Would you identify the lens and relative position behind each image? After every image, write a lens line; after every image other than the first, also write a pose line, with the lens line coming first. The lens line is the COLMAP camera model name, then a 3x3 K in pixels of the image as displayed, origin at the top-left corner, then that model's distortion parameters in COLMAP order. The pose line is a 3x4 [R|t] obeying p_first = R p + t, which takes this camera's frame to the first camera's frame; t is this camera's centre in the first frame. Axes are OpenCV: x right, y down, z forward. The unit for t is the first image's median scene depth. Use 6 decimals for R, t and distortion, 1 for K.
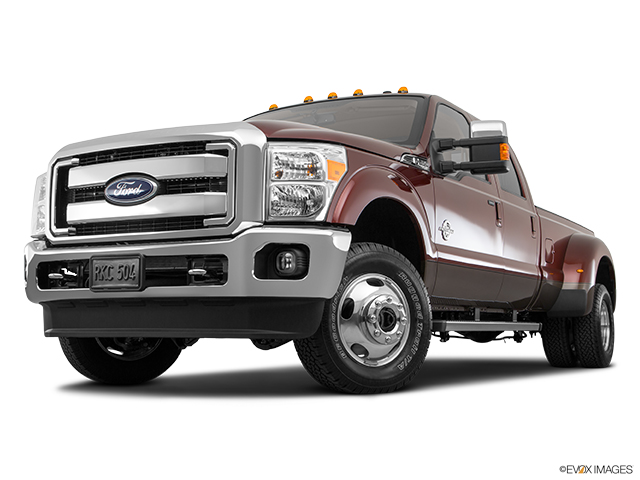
lens RADIAL K [[897.2, 0, 317.8], [0, 897.2, 238.9], [0, 0, 1]] dist [0.075470, 0.000000]
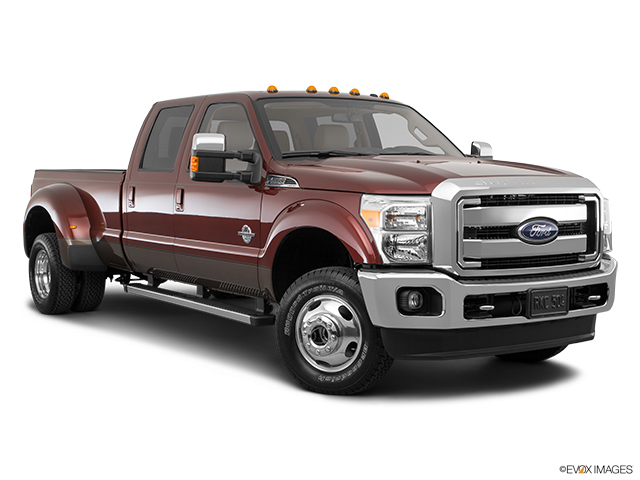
lens RADIAL K [[1026.1, 0, 319.3], [0, 1026.1, 234.3], [0, 0, 1]] dist [0.161308, 0.000000]
pose [[0.443496, -0.058850, 0.894342, -1.544101], [-0.089307, 0.989974, 0.109430, -0.171250], [-0.891816, -0.128402, 0.433794, 0.651602]]
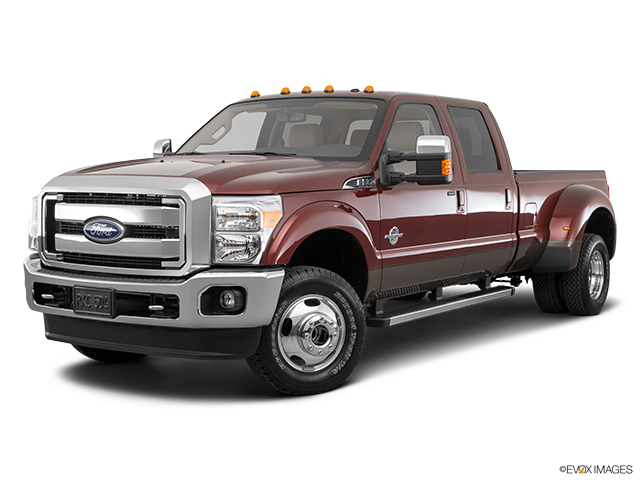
lens RADIAL K [[1026.1, 0, 318.5], [0, 1026.1, 245.3], [0, 0, 1]] dist [0.161308, 0.000000]
pose [[0.996479, 0.006523, -0.083583, 0.188299], [0.008064, 0.984889, 0.172999, -0.265278], [0.083449, -0.173064, 0.981369, -0.323200]]
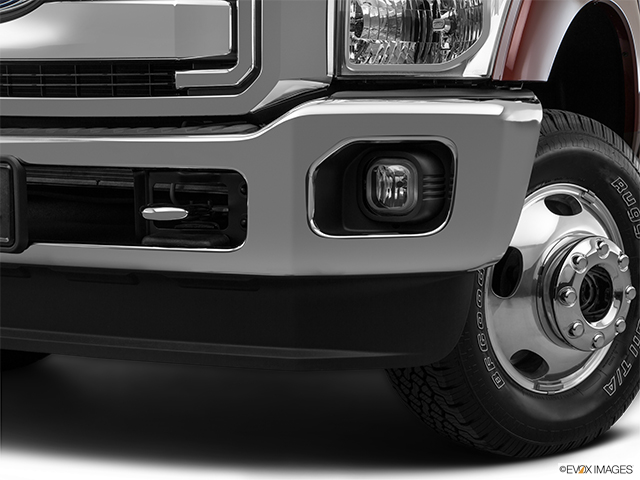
lens RADIAL K [[1188.6, 0, 324.7], [0, 1188.6, 238.0], [0, 0, 1]] dist [0.150996, 0.000000]
pose [[0.997828, -0.005531, 0.065639, -0.090698], [-0.007861, 0.979348, 0.202029, -0.052276], [-0.065401, -0.202106, 0.977178, 0.449338]]
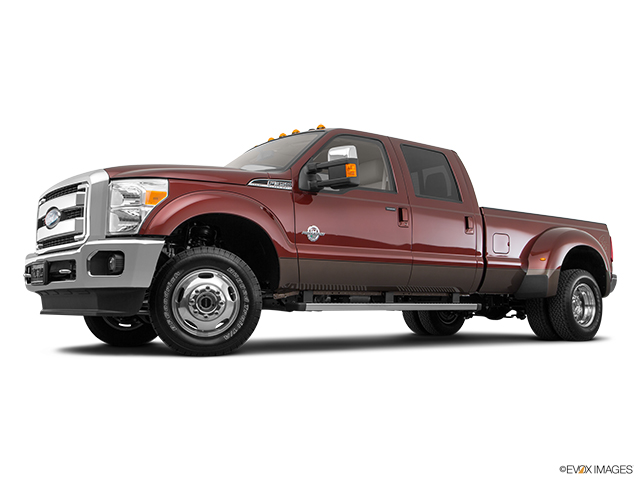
lens RADIAL K [[697.5, 0, 320.4], [0, 697.5, 240.0], [0, 0, 1]] dist [0.001406, 0.000000]
pose [[0.923634, -0.040570, -0.381123, 0.647341], [0.041103, 0.999132, -0.006744, 0.008555], [0.381066, -0.009436, 0.924500, 0.080625]]
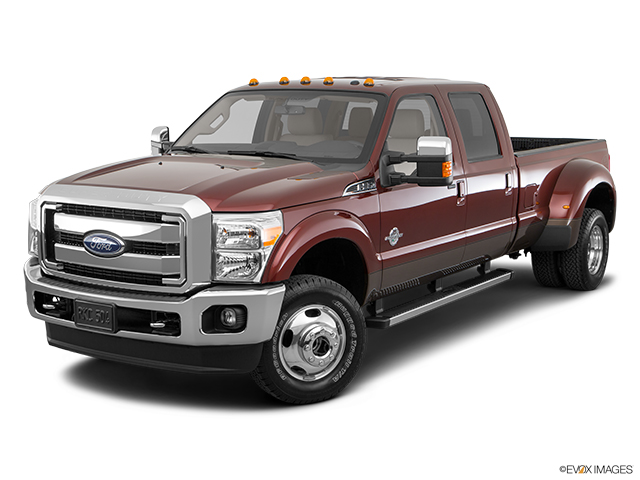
lens RADIAL K [[1026.1, 0, 315.7], [0, 1026.1, 244.3], [0, 0, 1]] dist [0.161308, 0.000000]
pose [[0.996560, 0.010476, -0.082211, 0.181731], [0.010596, 0.967731, 0.251764, -0.388985], [0.082195, -0.251769, 0.964291, -0.294199]]
